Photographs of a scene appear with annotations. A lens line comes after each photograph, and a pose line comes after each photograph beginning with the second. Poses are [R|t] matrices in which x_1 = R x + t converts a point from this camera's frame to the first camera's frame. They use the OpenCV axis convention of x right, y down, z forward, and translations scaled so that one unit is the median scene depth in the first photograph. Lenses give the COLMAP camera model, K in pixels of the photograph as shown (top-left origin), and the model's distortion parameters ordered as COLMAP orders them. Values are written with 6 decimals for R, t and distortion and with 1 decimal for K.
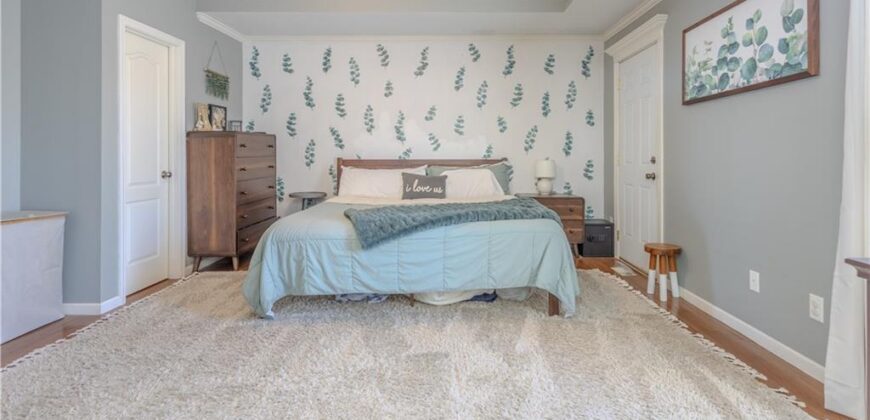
lens RADIAL K [[421.2, 0, 445.1], [0, 421.2, 130.4], [0, 0, 1]] dist [0.000691, -0.000006]
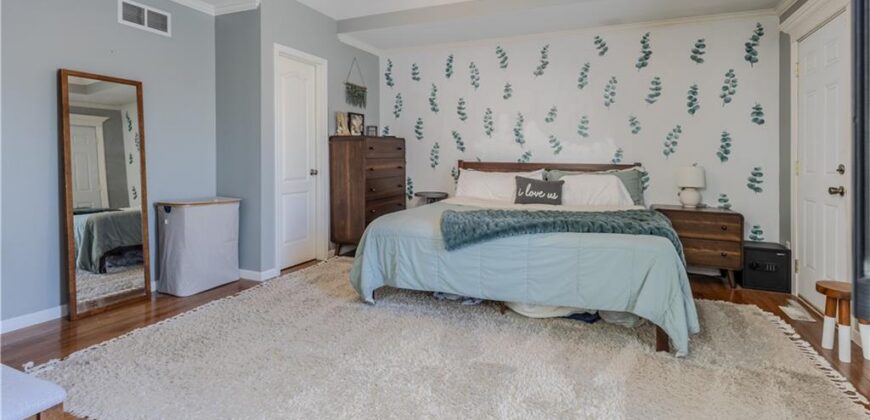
lens RADIAL K [[420.7, 0, 433.2], [0, 420.7, 134.2], [0, 0, 1]] dist [0.001655, -0.000113]
pose [[0.917099, -0.010966, -0.398508, 0.112064], [0.012160, 0.999926, 0.000469, 0.000227], [0.398473, -0.005276, 0.917165, 0.031956]]
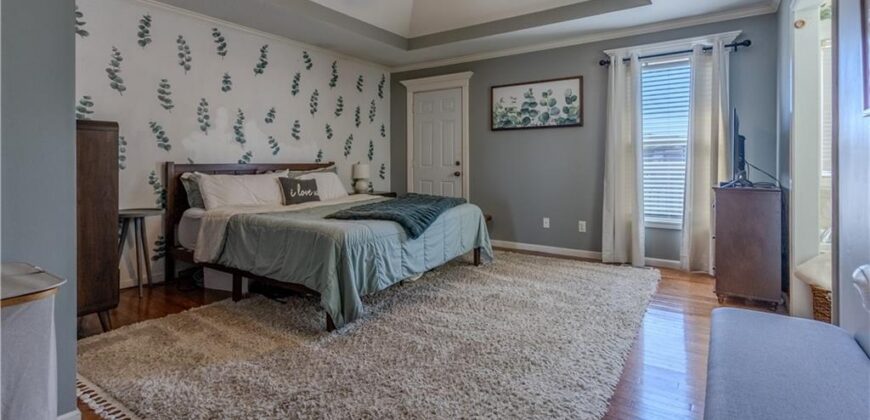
lens RADIAL K [[420.7, 0, 433.2], [0, 420.7, 134.2], [0, 0, 1]] dist [0.001655, -0.000113]
pose [[0.558564, 0.054640, 0.827660, -0.701539], [-0.053958, 0.998108, -0.029478, 0.011907], [-0.827705, -0.028194, 0.560455, 0.181293]]
